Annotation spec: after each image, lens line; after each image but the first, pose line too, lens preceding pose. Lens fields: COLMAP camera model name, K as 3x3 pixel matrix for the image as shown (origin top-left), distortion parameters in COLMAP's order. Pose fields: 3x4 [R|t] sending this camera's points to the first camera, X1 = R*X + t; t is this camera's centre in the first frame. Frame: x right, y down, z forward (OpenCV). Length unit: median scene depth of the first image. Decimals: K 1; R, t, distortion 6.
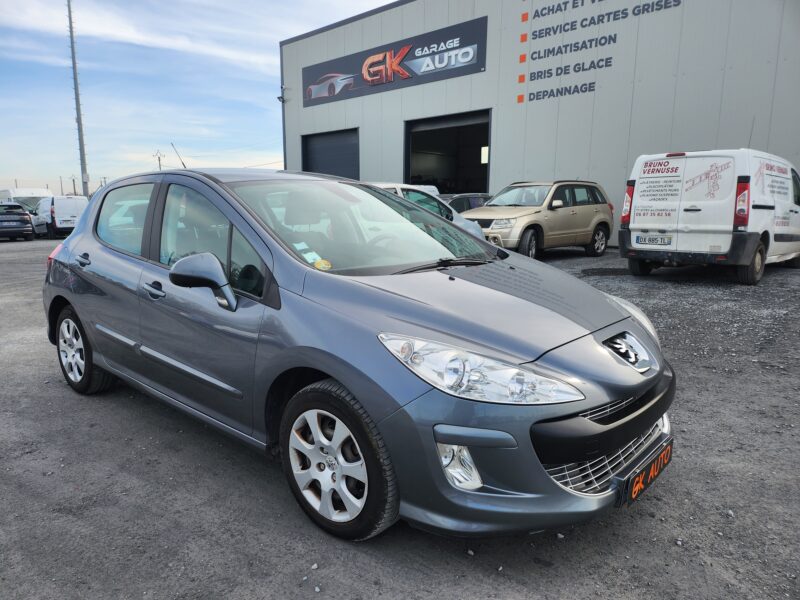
lens RADIAL K [[548.5, 0, 400.0], [0, 548.5, 300.0], [0, 0, 1]] dist [0.000279, -0.001471]
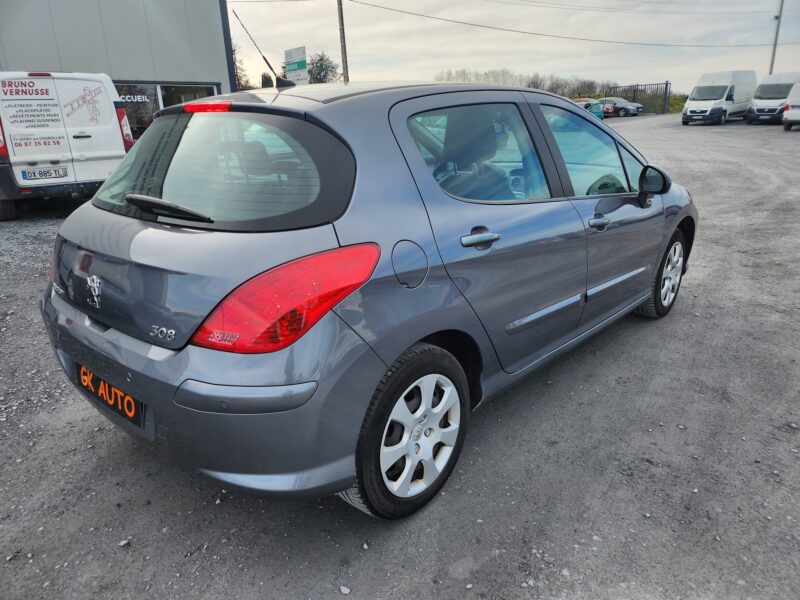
lens RADIAL K [[548.5, 0, 400.0], [0, 548.5, 300.0], [0, 0, 1]] dist [0.000279, -0.001471]
pose [[0.038660, -0.314326, 0.948528, -0.434766], [0.194679, 0.933417, 0.301384, -0.075458], [-0.980105, 0.173007, 0.097278, 0.396059]]
